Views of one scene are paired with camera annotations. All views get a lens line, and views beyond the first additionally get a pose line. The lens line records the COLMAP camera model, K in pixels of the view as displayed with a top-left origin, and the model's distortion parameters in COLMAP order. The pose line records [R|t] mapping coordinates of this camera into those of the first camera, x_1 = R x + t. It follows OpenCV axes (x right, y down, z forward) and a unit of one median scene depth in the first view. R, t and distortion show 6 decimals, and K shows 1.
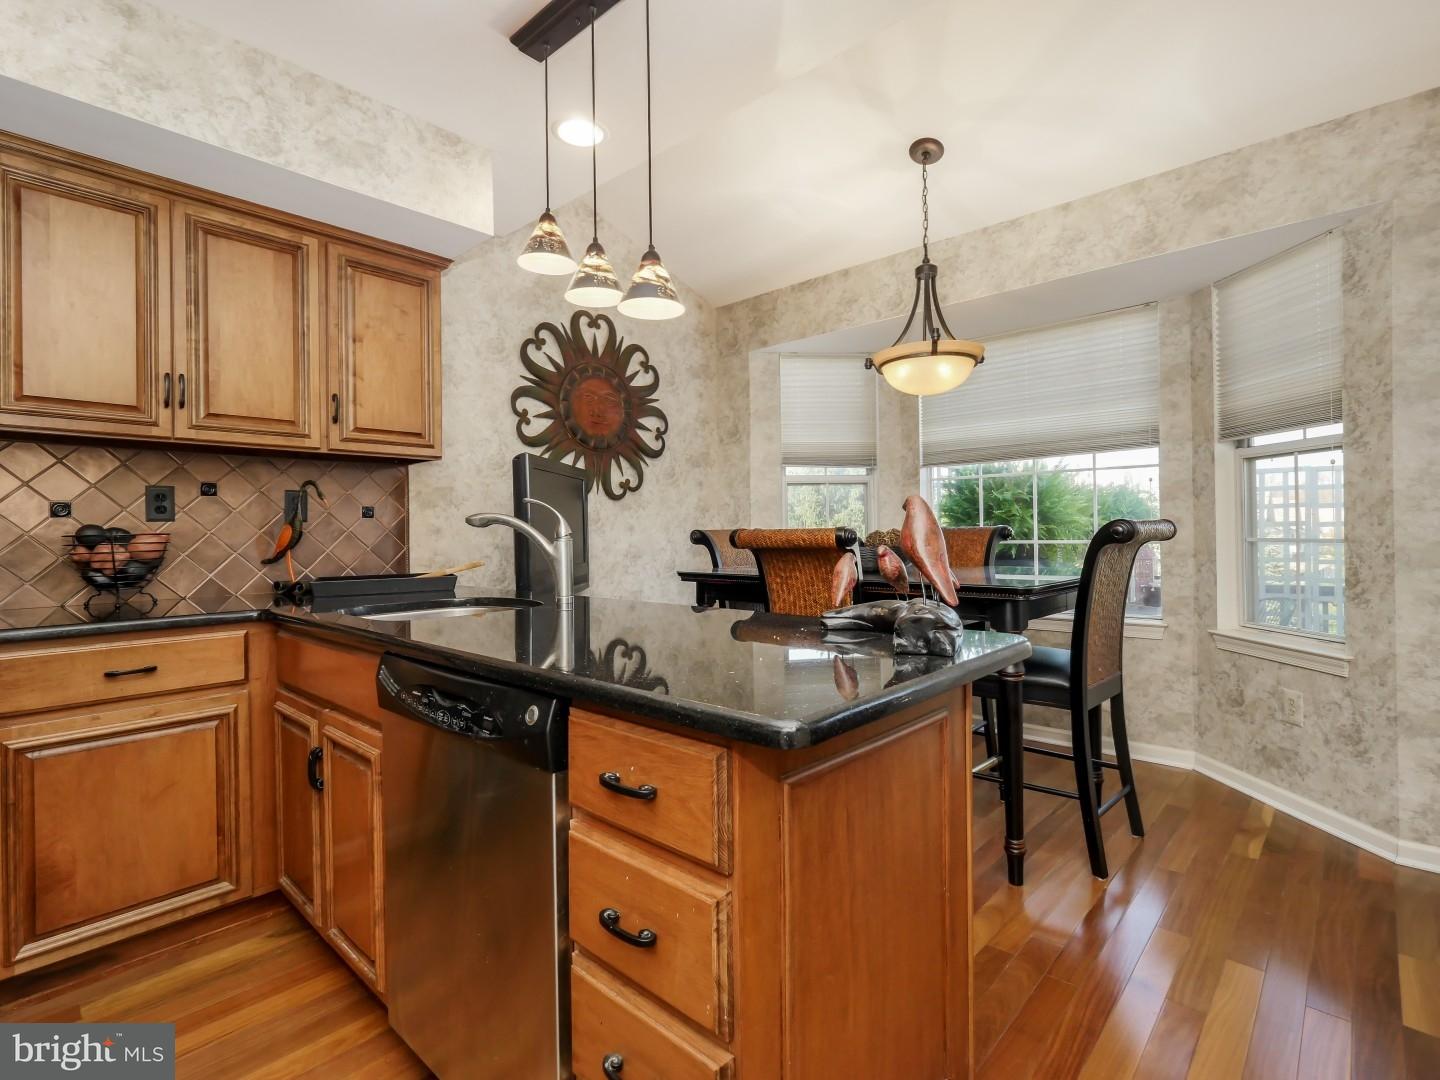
lens RADIAL K [[701.5, 0, 720.0], [0, 701.5, 540.0], [0, 0, 1]] dist [-0.001397, -0.000621]
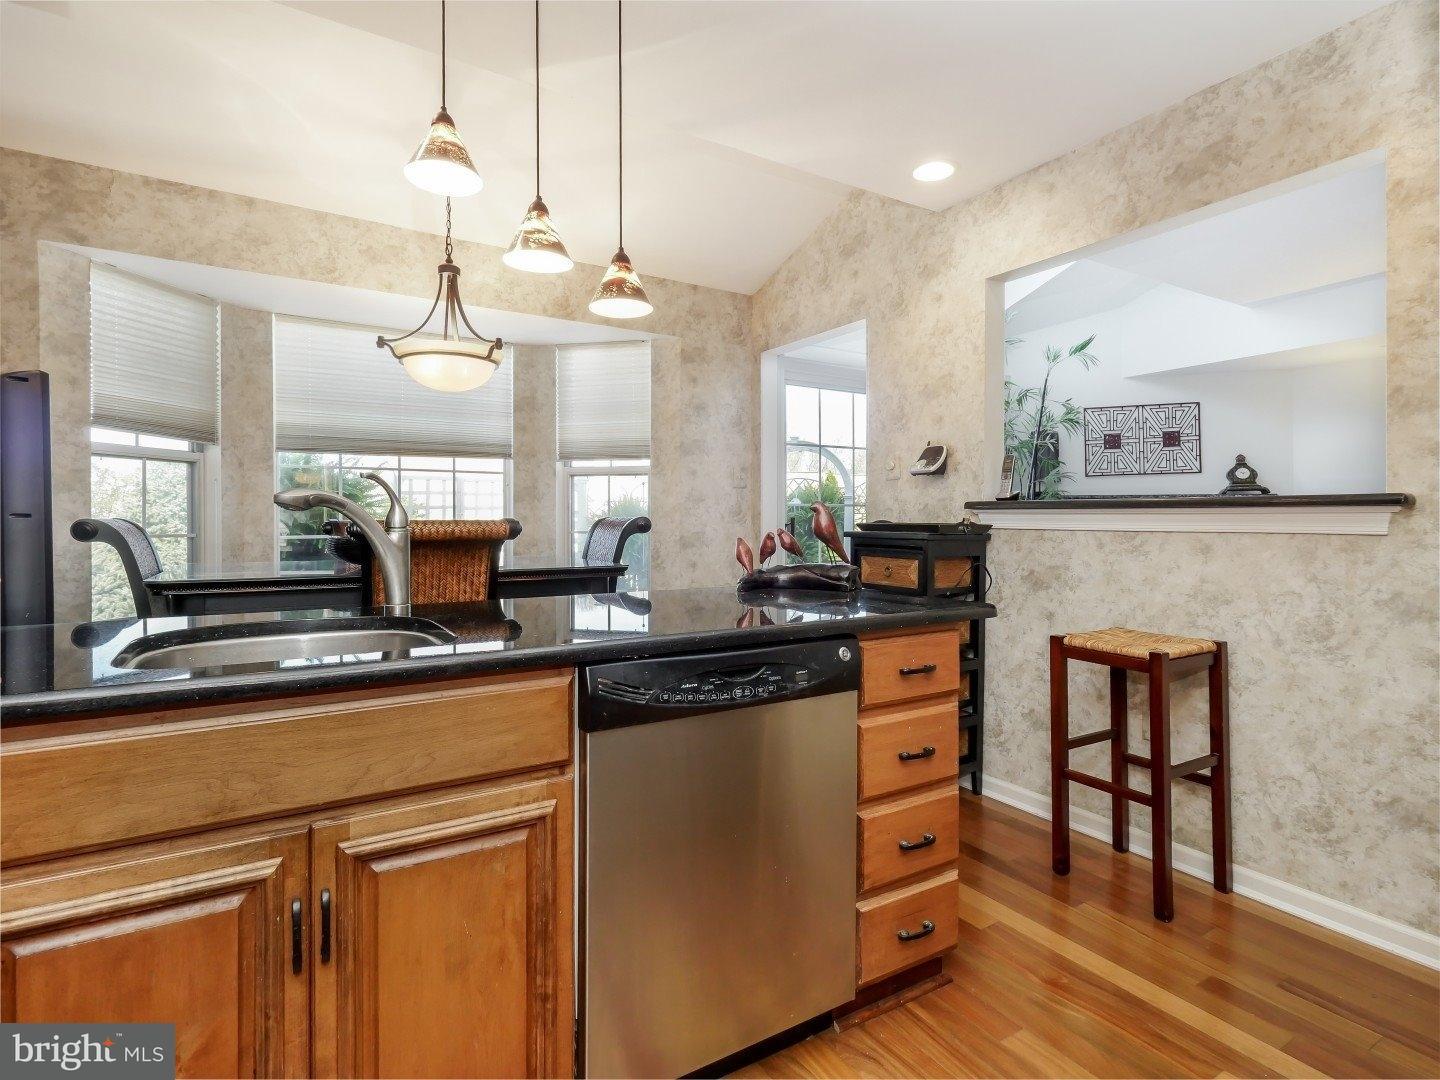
lens RADIAL K [[733.5, 0, 720.0], [0, 733.5, 540.0], [0, 0, 1]] dist [-0.002156, 0.000382]
pose [[0.266283, -0.016582, 0.963752, -0.591076], [0.005354, 0.999862, 0.015724, -0.004613], [-0.963880, 0.000973, 0.266335, 0.307120]]
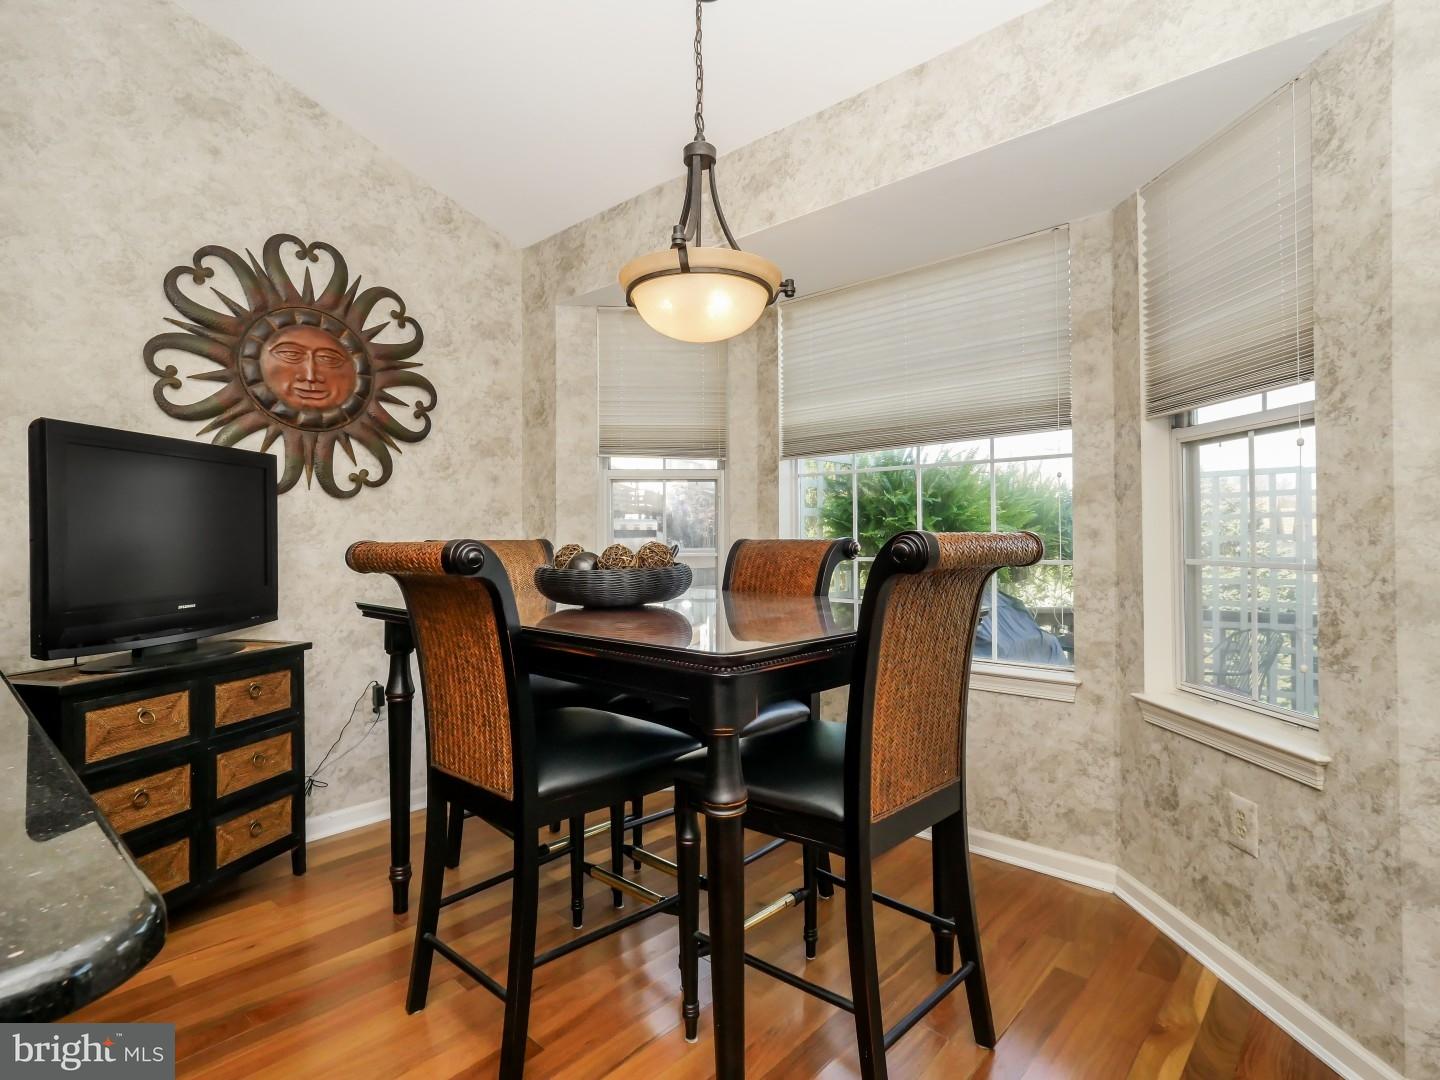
lens RADIAL K [[733.5, 0, 720.0], [0, 733.5, 540.0], [0, 0, 1]] dist [-0.002156, 0.000382]
pose [[0.999908, 0.008145, 0.010825, 0.284772], [-0.008029, 0.999910, -0.010742, -0.010418], [-0.010911, 0.010654, 0.999884, 0.285987]]
